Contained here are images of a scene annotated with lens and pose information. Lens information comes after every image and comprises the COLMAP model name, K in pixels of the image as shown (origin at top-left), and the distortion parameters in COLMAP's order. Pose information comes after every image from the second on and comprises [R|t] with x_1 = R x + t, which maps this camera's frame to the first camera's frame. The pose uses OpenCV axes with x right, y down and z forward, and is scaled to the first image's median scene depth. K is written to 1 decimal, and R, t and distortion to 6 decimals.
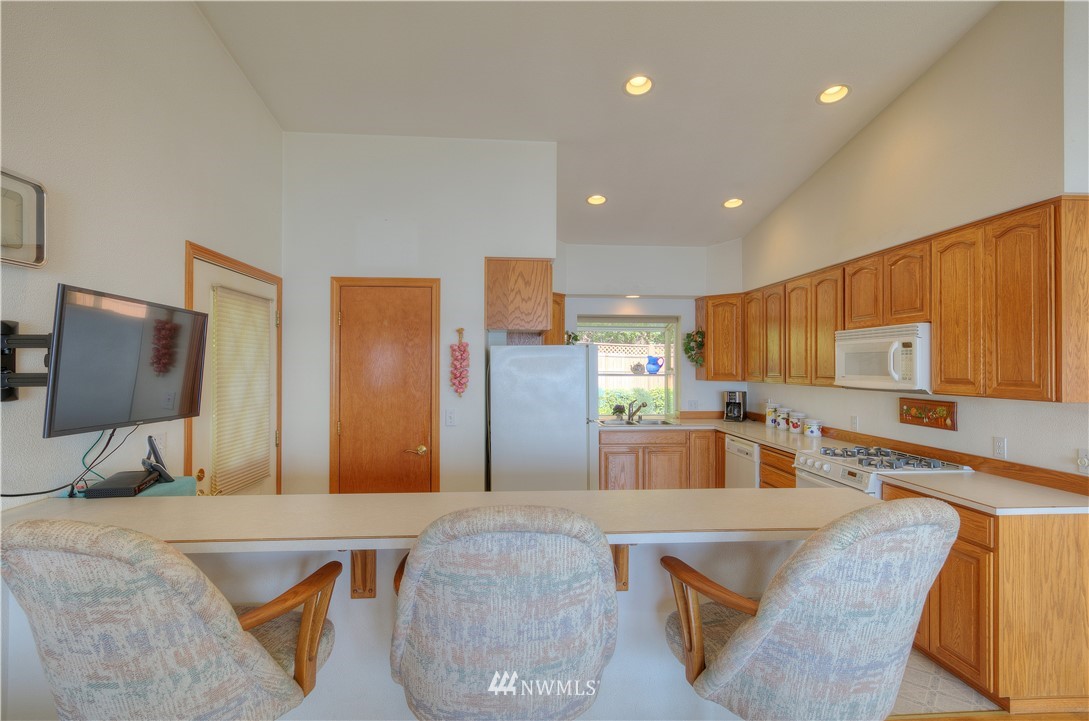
lens RADIAL K [[519.0, 0, 543.3], [0, 519.0, 363.8], [0, 0, 1]] dist [-0.001327, -0.000238]
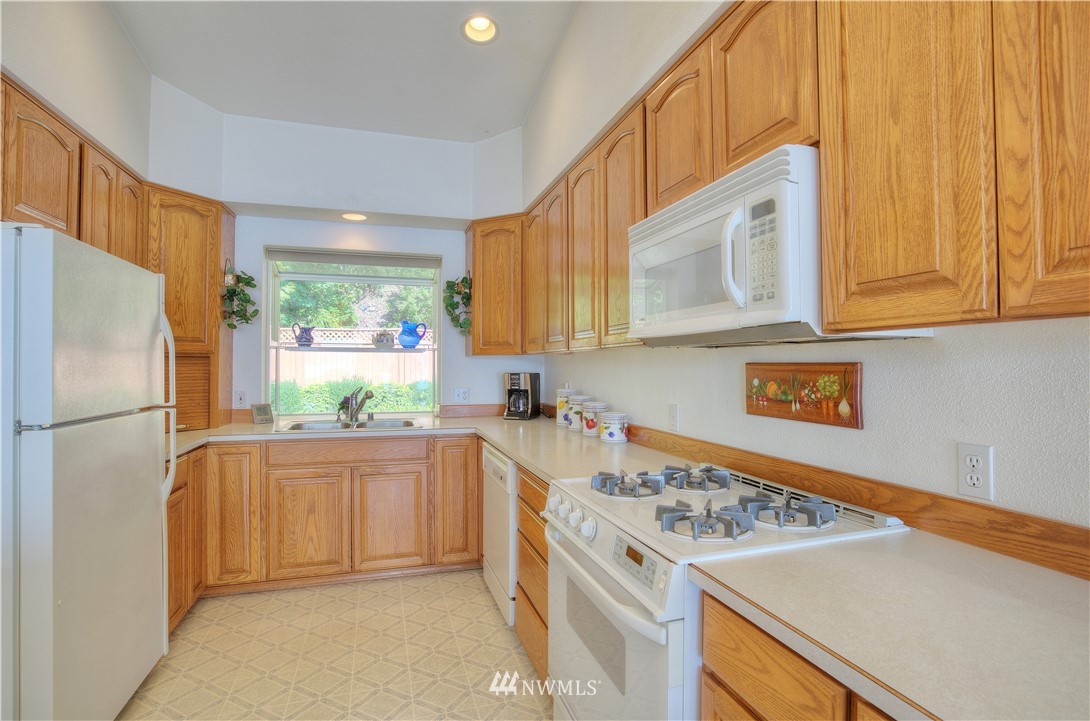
lens RADIAL K [[528.9, 0, 545.0], [0, 528.9, 360.5], [0, 0, 1]] dist [-0.032201, 0.000377]
pose [[0.971008, 0.000339, 0.239046, 0.308186], [0.000708, 0.999991, -0.004291, 0.052309], [-0.239046, 0.004336, 0.970999, 0.451516]]
